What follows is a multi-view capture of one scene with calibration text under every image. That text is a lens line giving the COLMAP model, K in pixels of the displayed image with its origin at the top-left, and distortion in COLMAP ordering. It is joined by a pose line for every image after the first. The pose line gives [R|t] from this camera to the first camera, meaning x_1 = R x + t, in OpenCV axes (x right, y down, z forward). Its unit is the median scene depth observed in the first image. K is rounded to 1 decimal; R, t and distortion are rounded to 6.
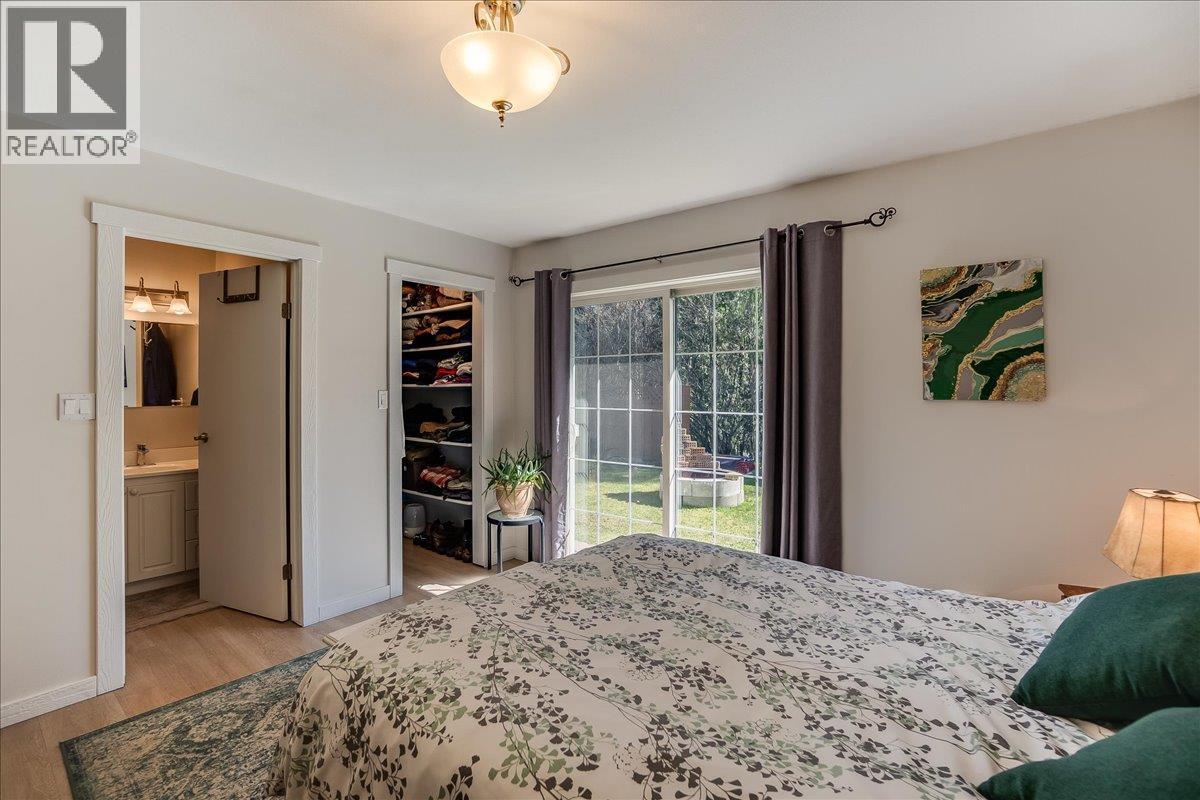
lens RADIAL K [[536.0, 0, 588.4], [0, 536.0, 397.2], [0, 0, 1]] dist [-0.068697, 0.024821]
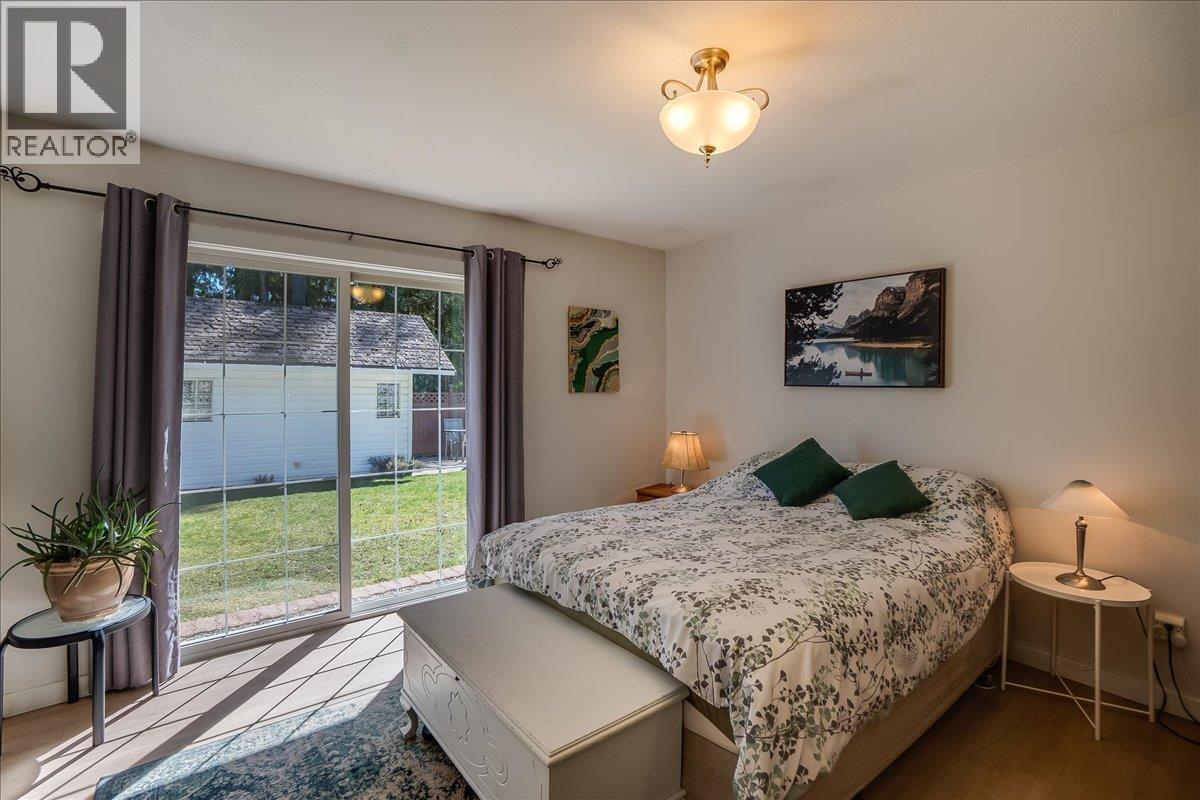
lens RADIAL K [[536.0, 0, 588.4], [0, 536.0, 397.2], [0, 0, 1]] dist [-0.068697, 0.024821]
pose [[0.236661, -0.022361, 0.971335, -0.926231], [0.015579, 0.999694, 0.019218, -0.011765], [-0.971467, 0.010584, 0.236937, 0.647607]]
